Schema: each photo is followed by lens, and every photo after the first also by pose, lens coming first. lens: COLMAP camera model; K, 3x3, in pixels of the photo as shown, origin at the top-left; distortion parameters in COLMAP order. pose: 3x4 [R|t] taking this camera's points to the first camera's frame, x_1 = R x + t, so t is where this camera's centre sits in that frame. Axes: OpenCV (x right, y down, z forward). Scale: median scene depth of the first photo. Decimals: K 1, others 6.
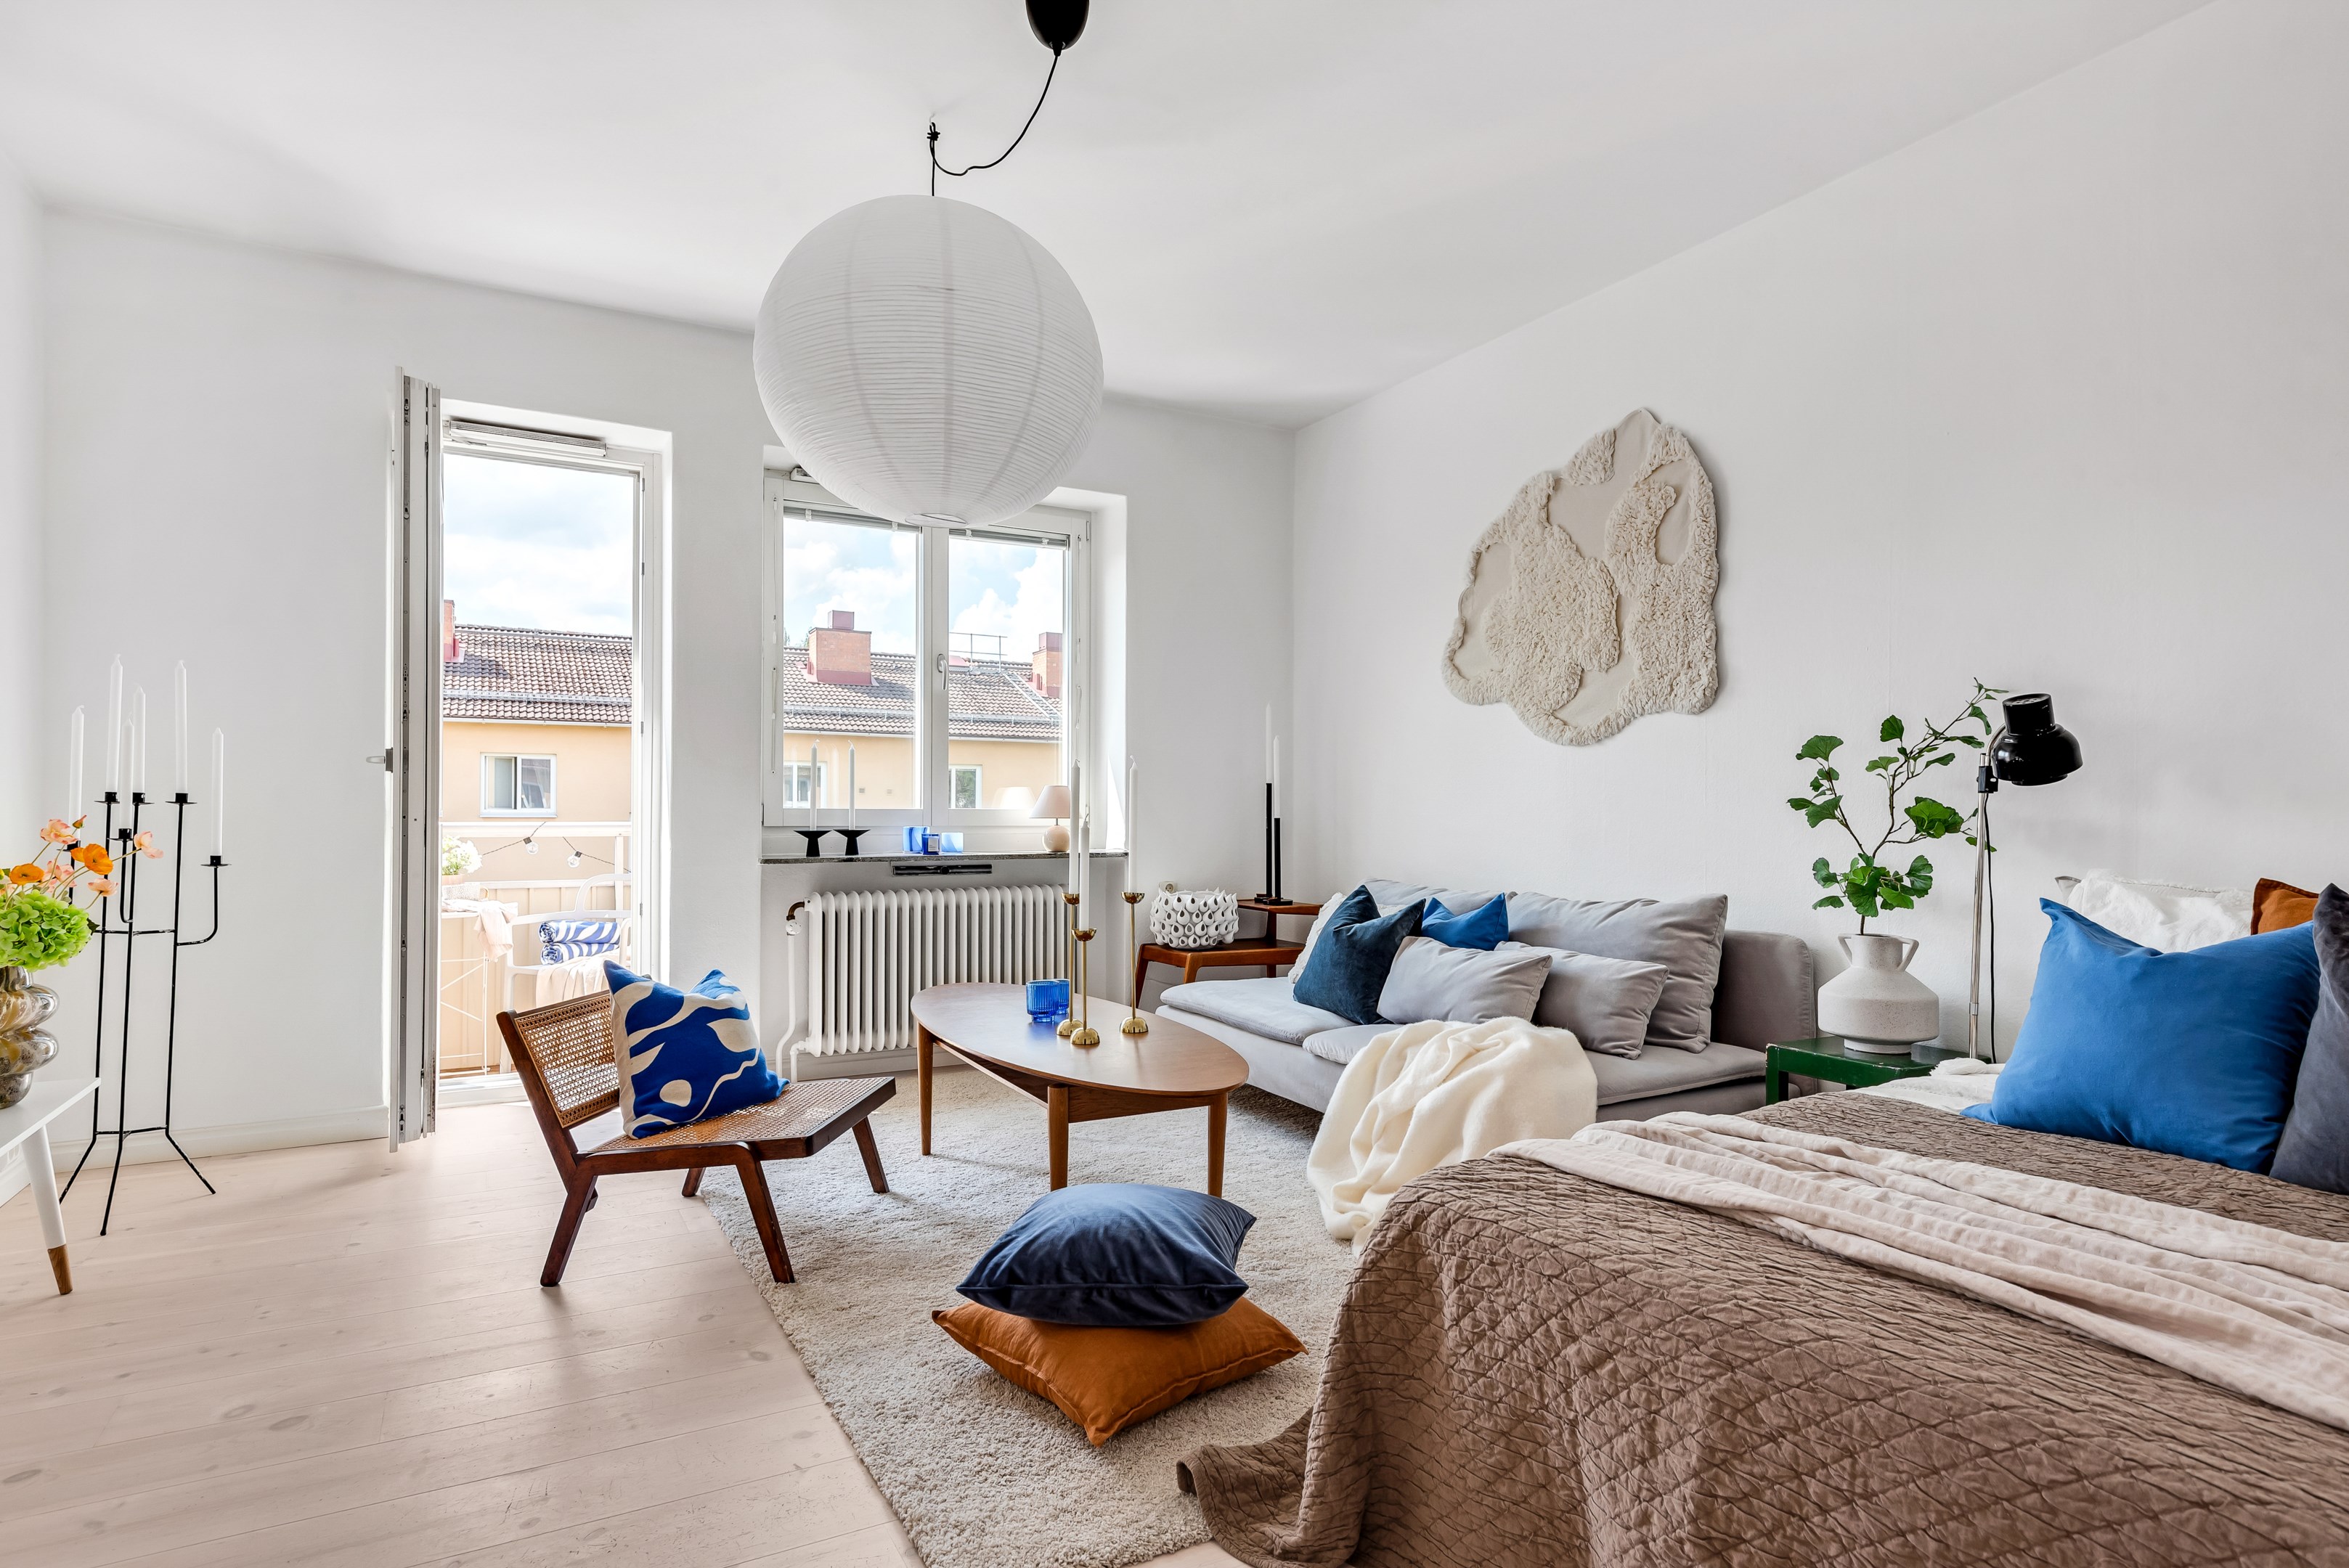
lens RADIAL K [[1229.3, 0, 1176.3], [0, 1229.3, 798.6], [0, 0, 1]] dist [0.018722, -0.003775]
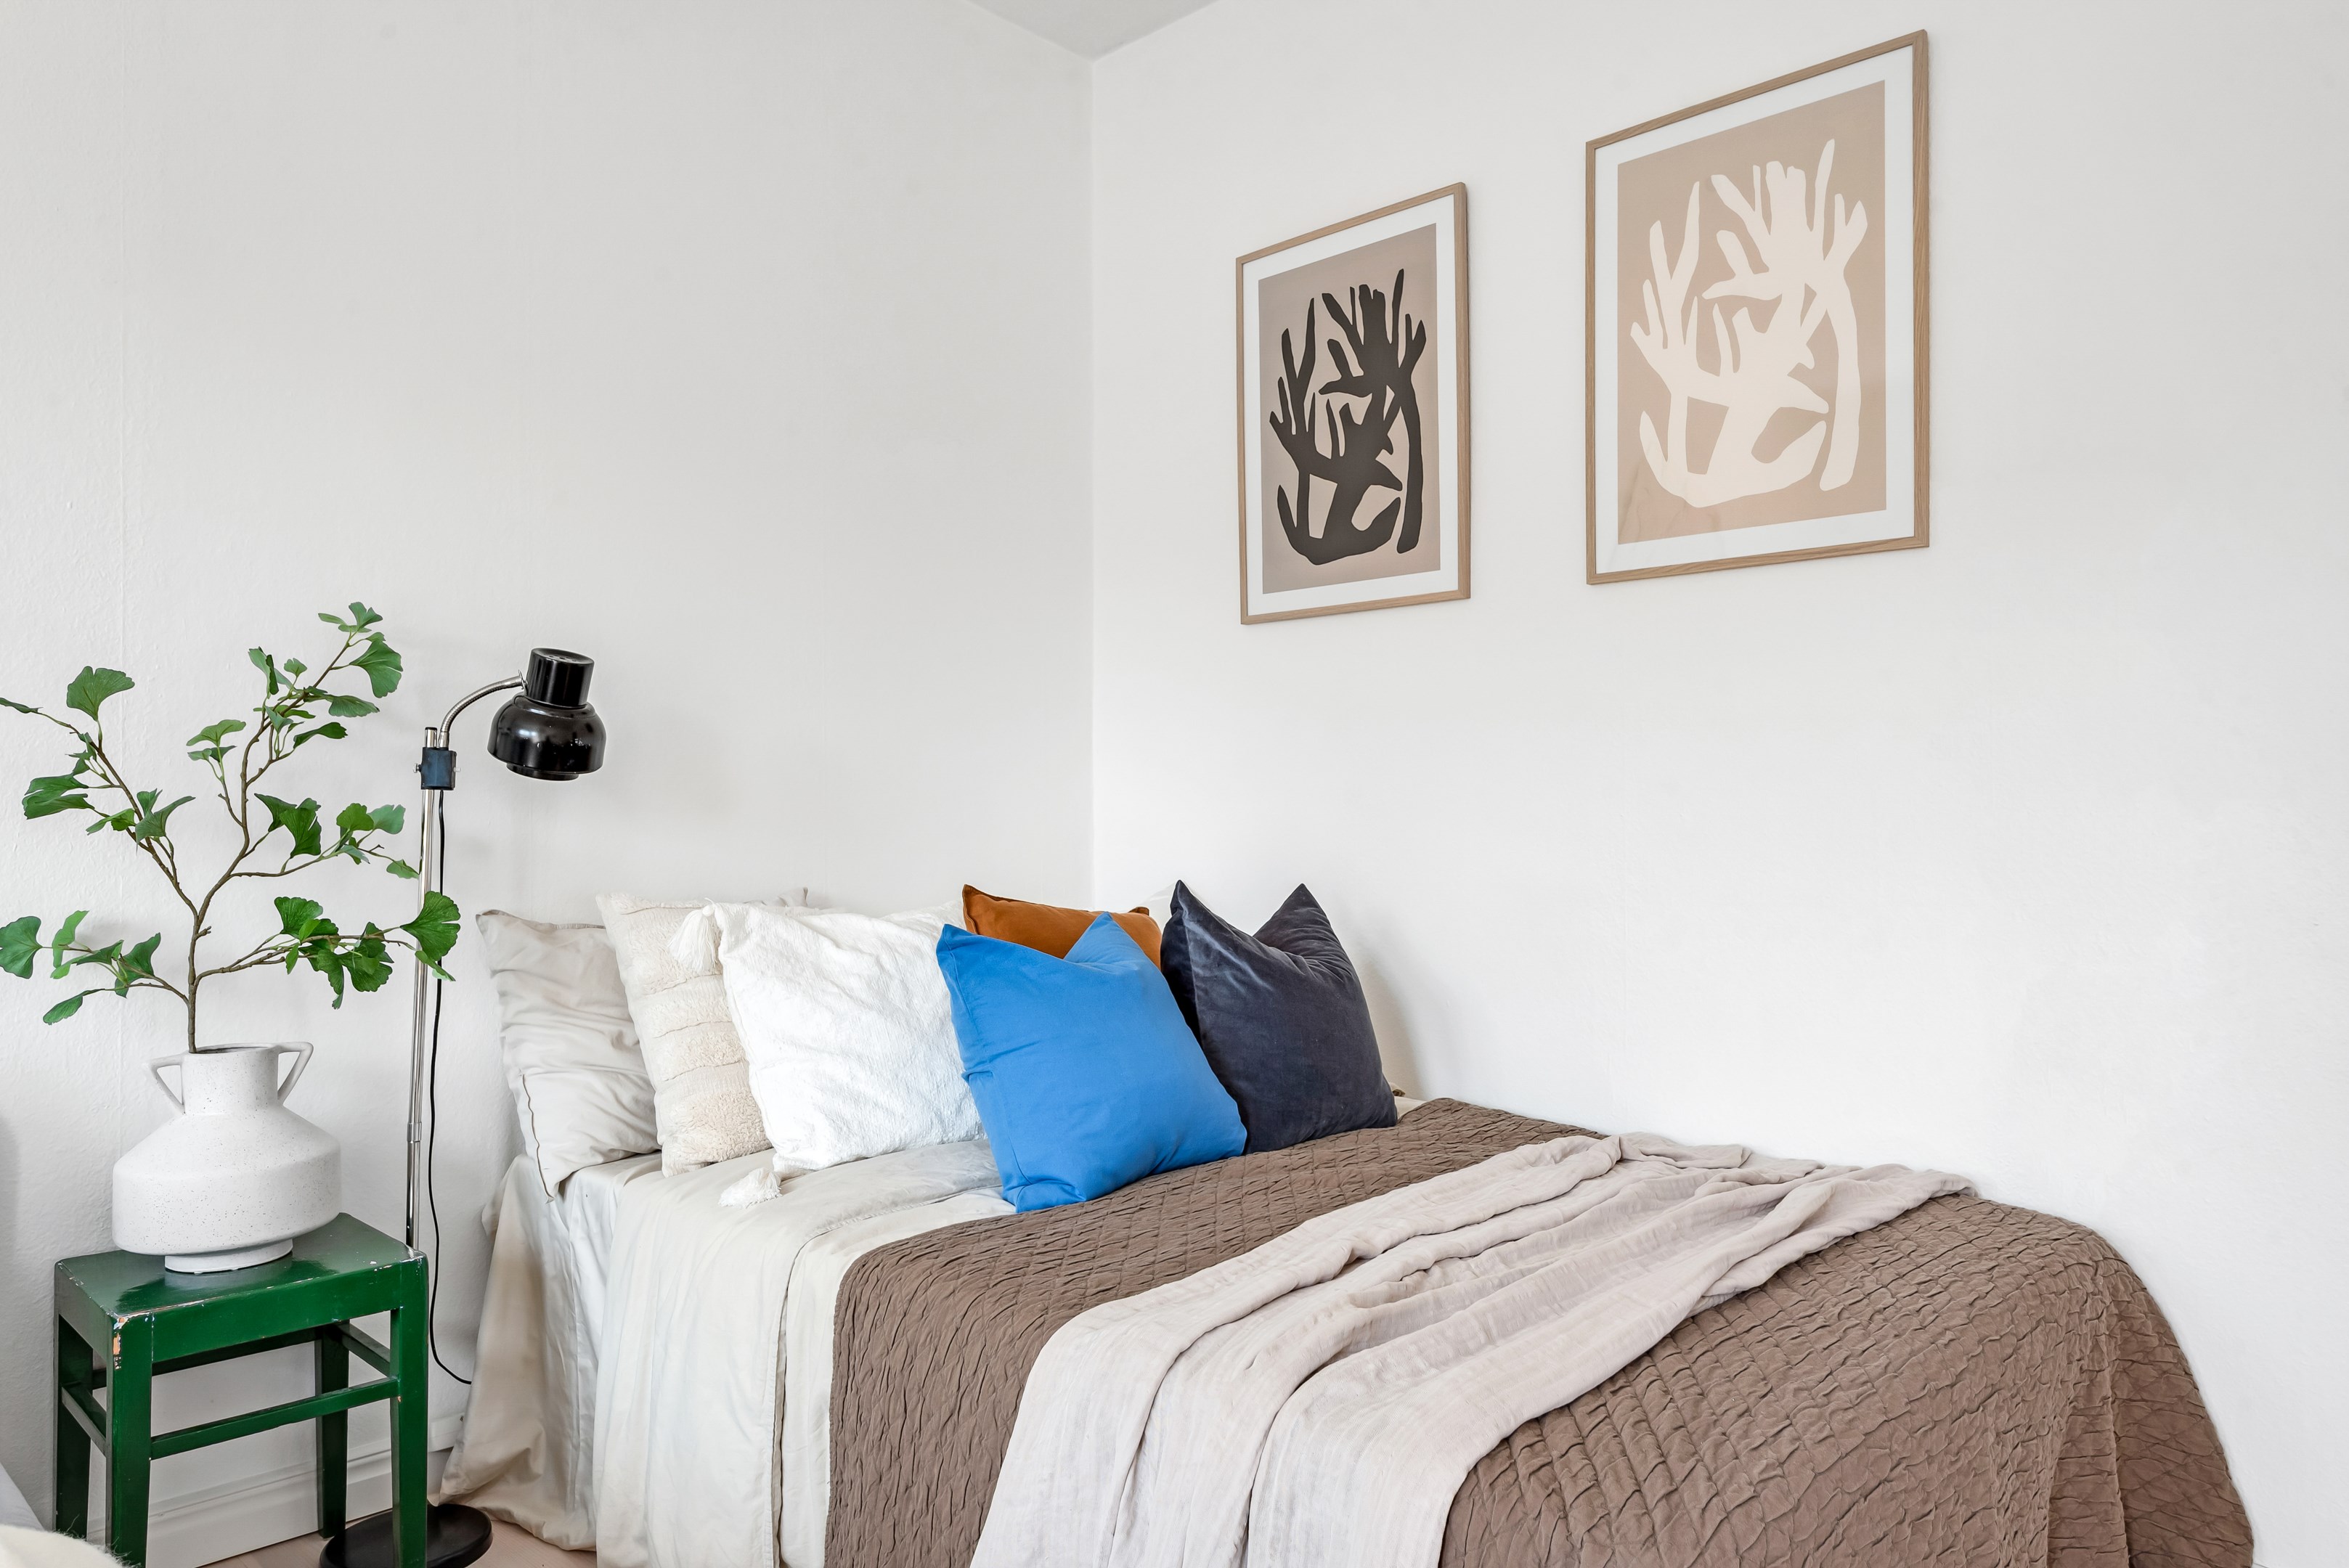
lens RADIAL K [[1523.0, 0, 1179.4], [0, 1523.0, 795.8], [0, 0, 1]] dist [0.026244, -0.009818]
pose [[-0.309022, 0.005659, 0.951038, -0.170905], [-0.007126, 0.999940, -0.008266, 0.002030], [-0.951028, -0.009331, -0.308963, 0.679190]]
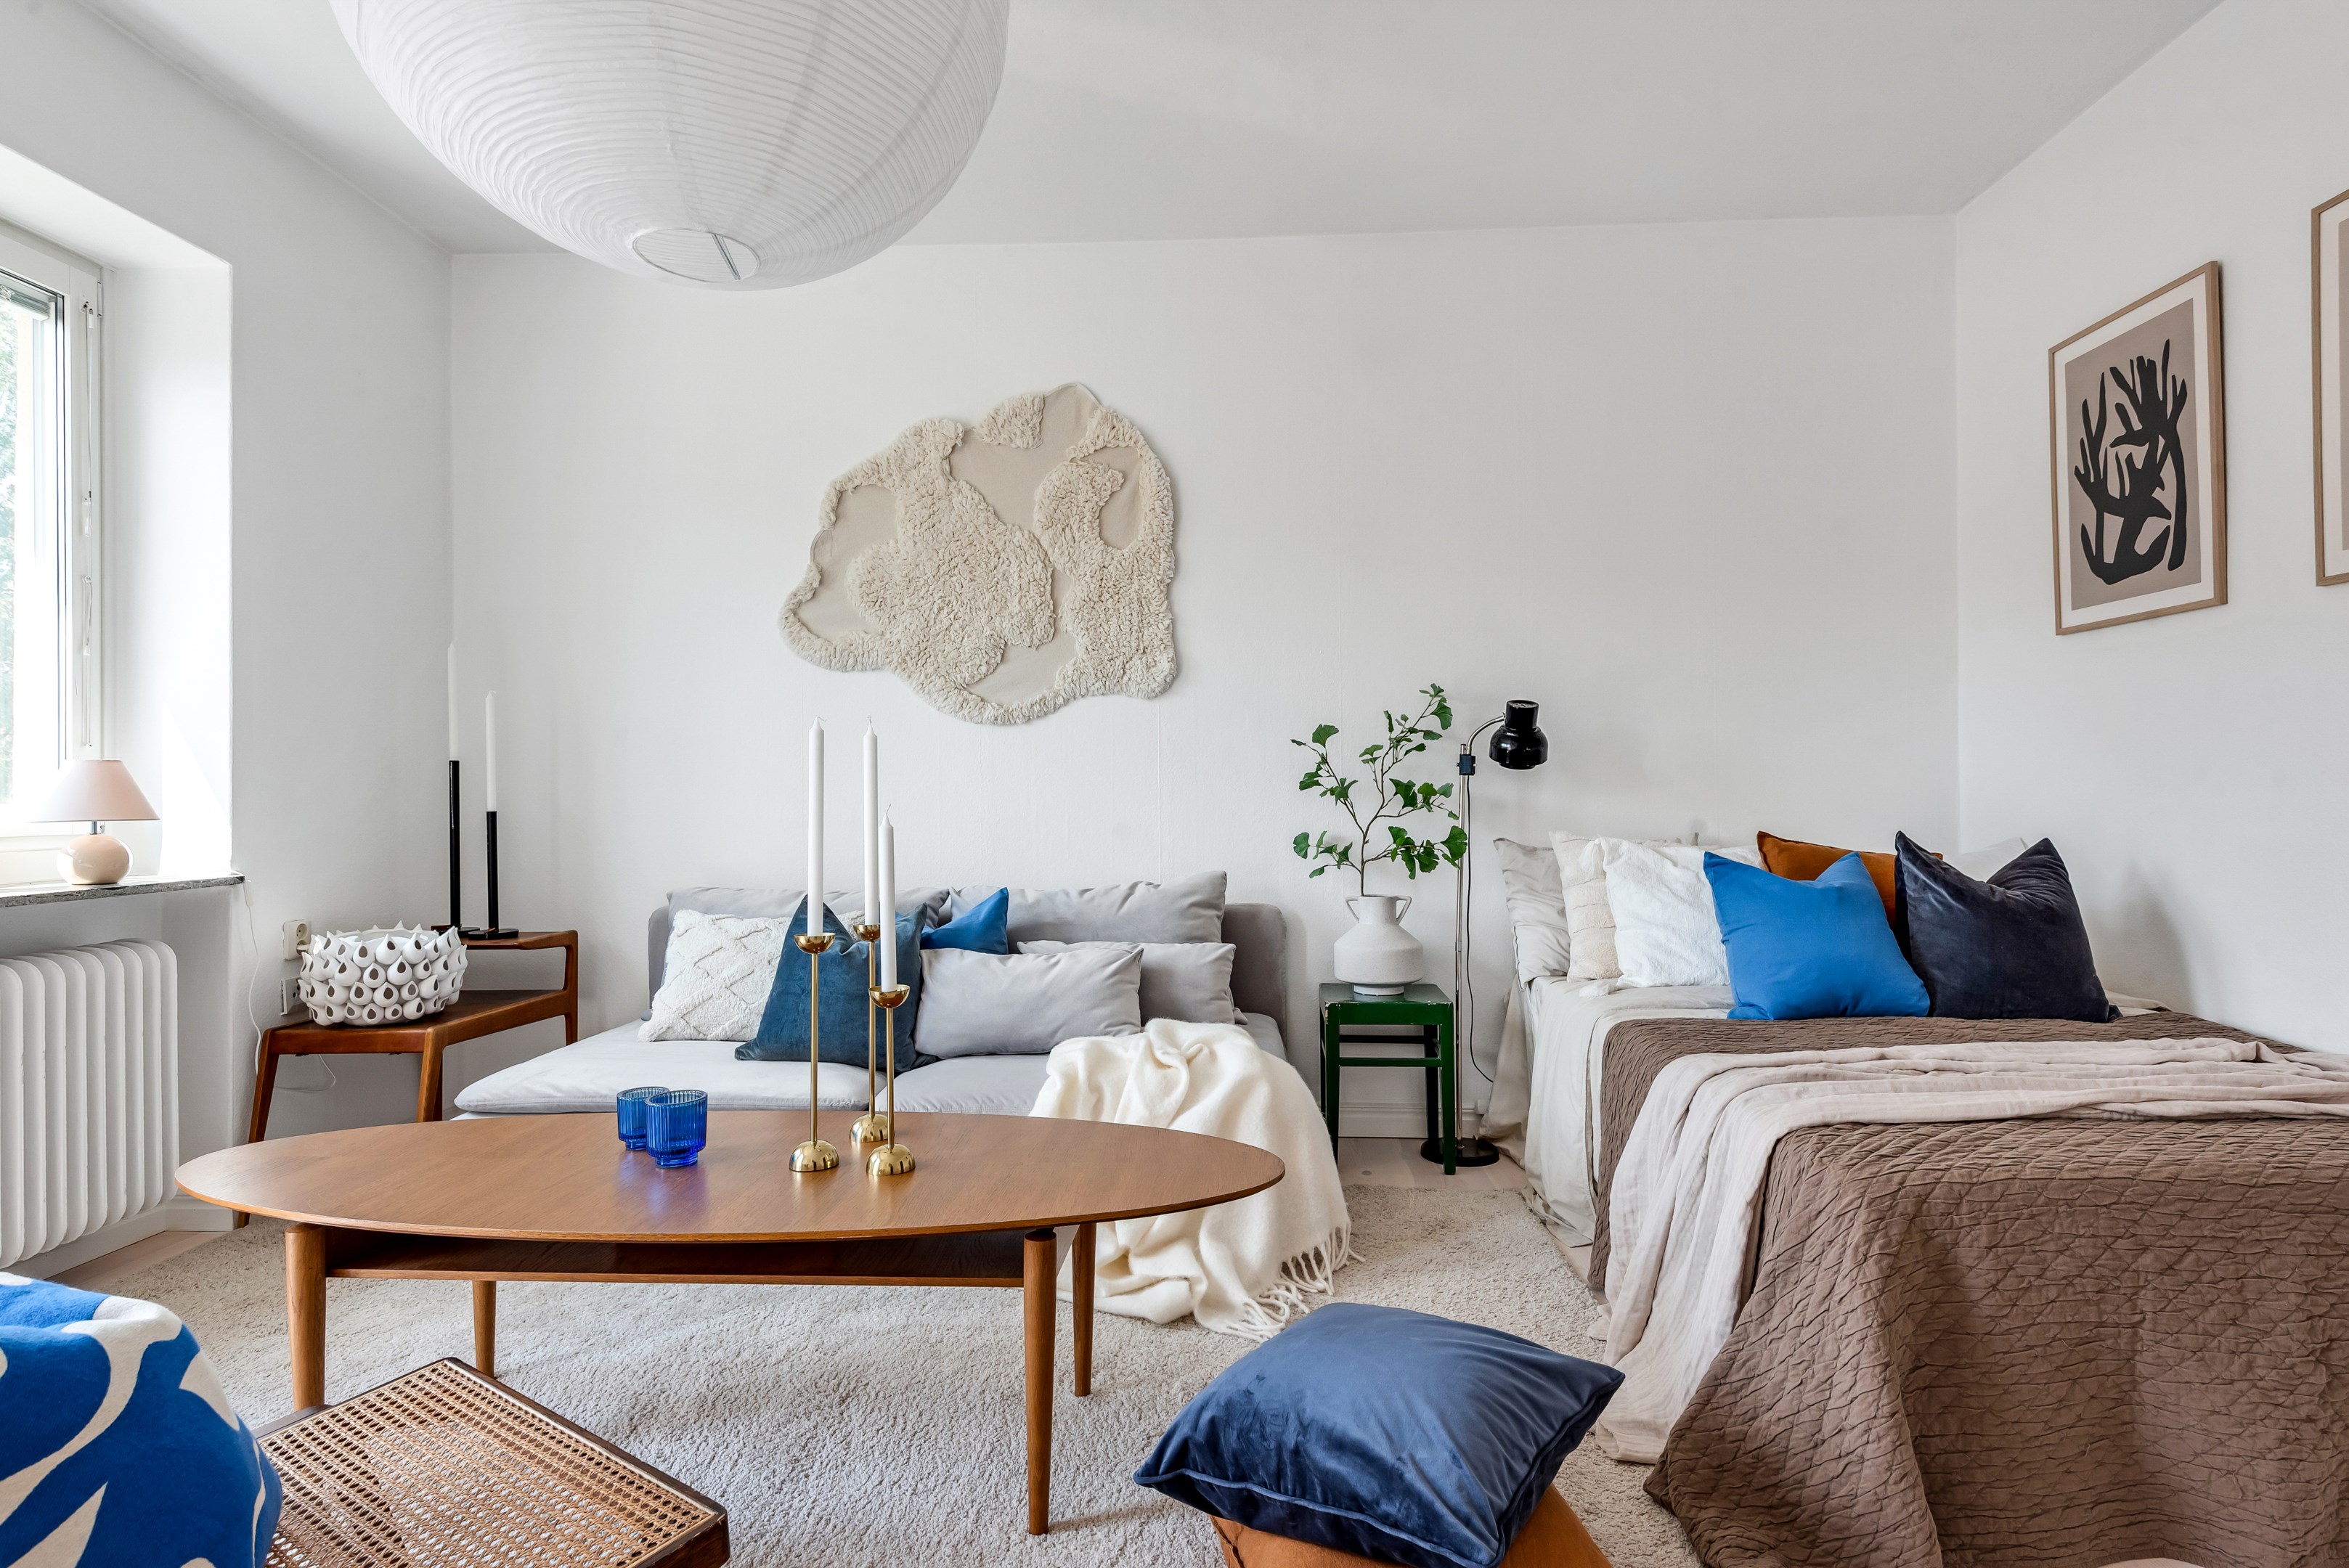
lens RADIAL K [[1229.3, 0, 1167.3], [0, 1229.3, 774.8], [0, 0, 1]] dist [0.018722, -0.003775]
pose [[0.524323, 0.000670, 0.851519, -0.452071], [0.003865, 0.999988, -0.003167, -0.001635], [-0.851510, 0.004951, 0.524314, 0.462097]]
